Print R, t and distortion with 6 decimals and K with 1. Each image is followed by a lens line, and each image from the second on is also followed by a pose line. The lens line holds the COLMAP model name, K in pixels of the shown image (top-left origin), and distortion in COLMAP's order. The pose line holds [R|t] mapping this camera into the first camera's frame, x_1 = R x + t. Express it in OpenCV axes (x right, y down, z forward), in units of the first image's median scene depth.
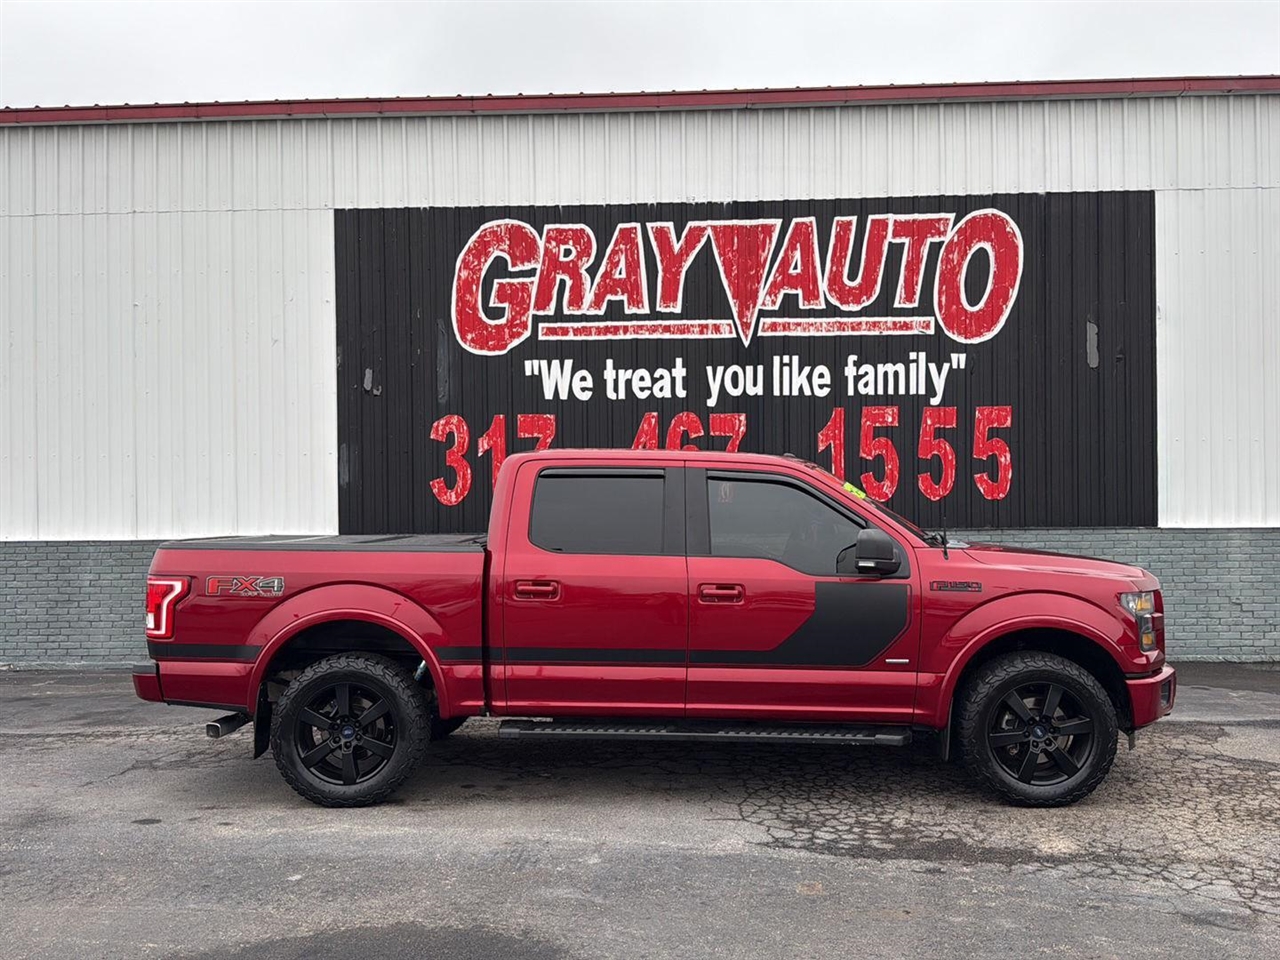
lens RADIAL K [[1029.2, 0, 643.7], [0, 1029.2, 493.6], [0, 0, 1]] dist [0.204062, -0.351848]
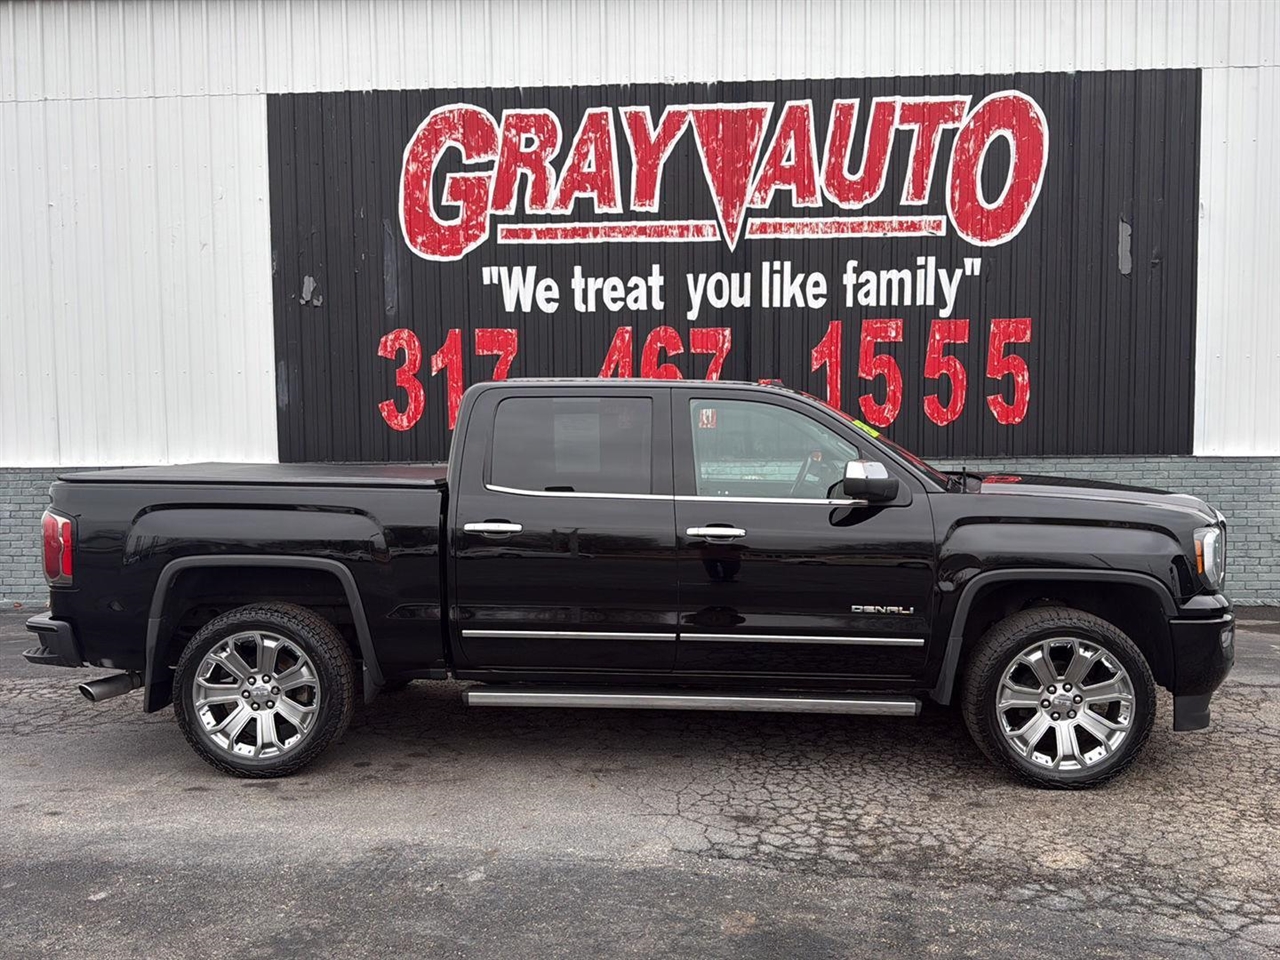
lens RADIAL K [[1033.4, 0, 645.1], [0, 1033.4, 481.3], [0, 0, 1]] dist [0.200812, -0.351994]
pose [[0.999839, 0.002398, -0.017788, 0.041365], [-0.001356, 0.998294, 0.058379, 0.002080], [0.017897, -0.058345, 0.998136, 0.098549]]
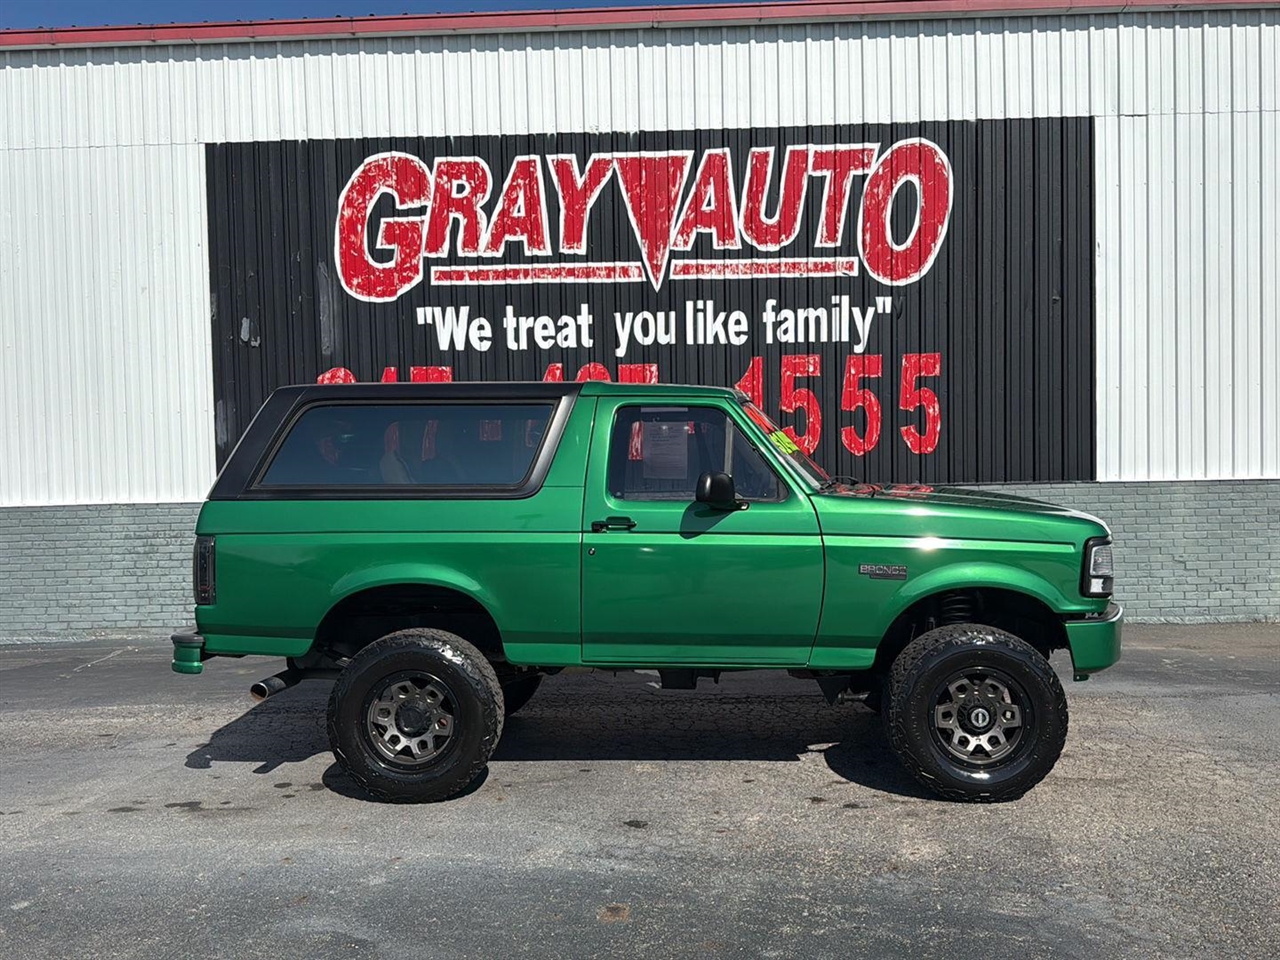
lens RADIAL K [[1033.0, 0, 634.9], [0, 1033.0, 486.7], [0, 0, 1]] dist [0.216037, -0.416636]
pose [[0.999902, -0.011300, 0.008236, 0.069795], [0.011029, 0.999418, 0.032291, 0.002179], [-0.008596, -0.032197, 0.999445, 0.066645]]
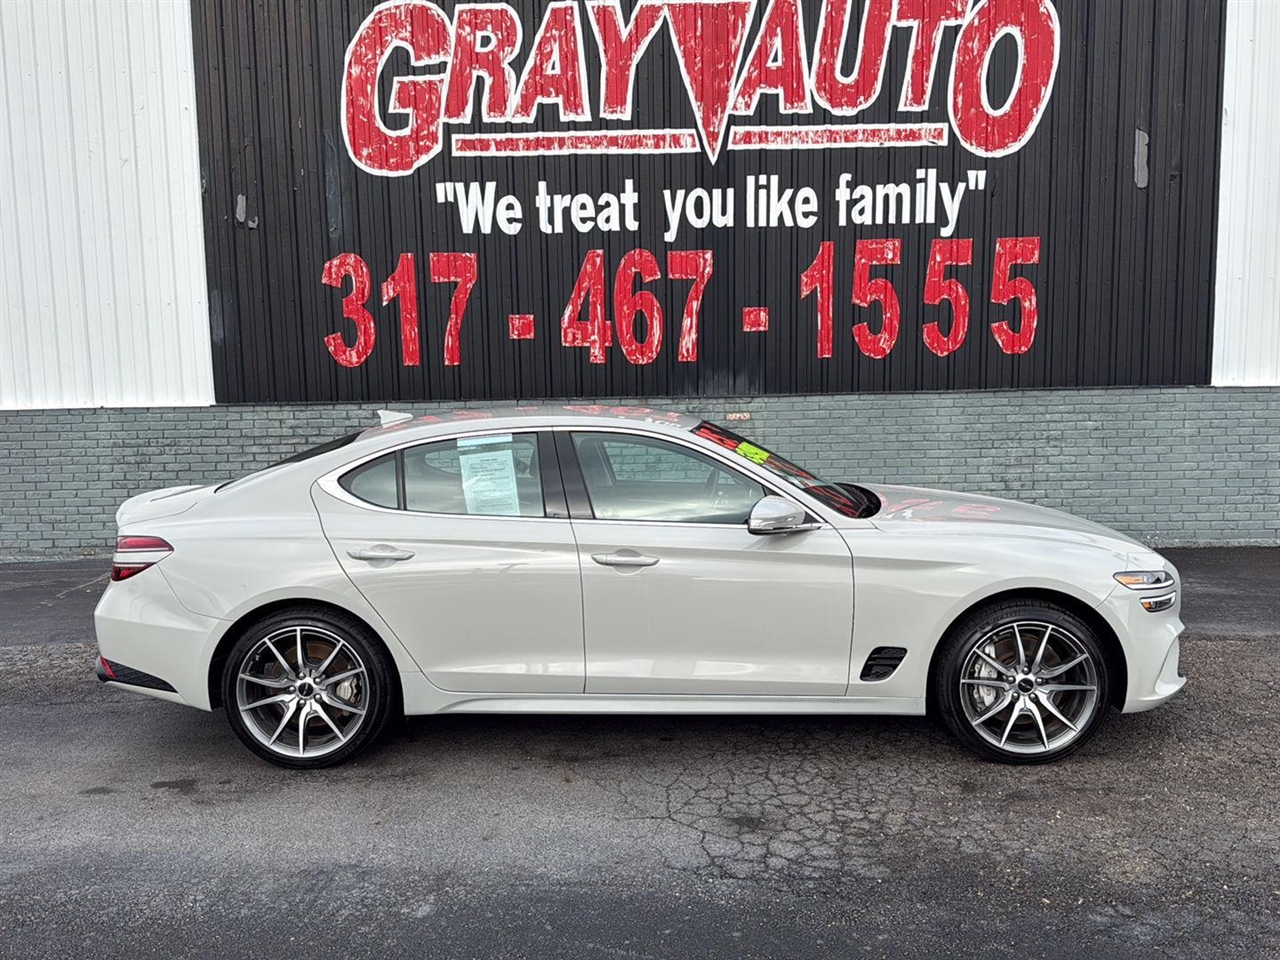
lens RADIAL K [[1037.4, 0, 640.9], [0, 1037.4, 473.2], [0, 0, 1]] dist [0.209343, -0.413051]
pose [[0.999952, -0.008230, 0.005308, 0.037245], [0.007600, 0.993971, 0.109376, 0.005608], [-0.006176, -0.109331, 0.993986, 0.167923]]
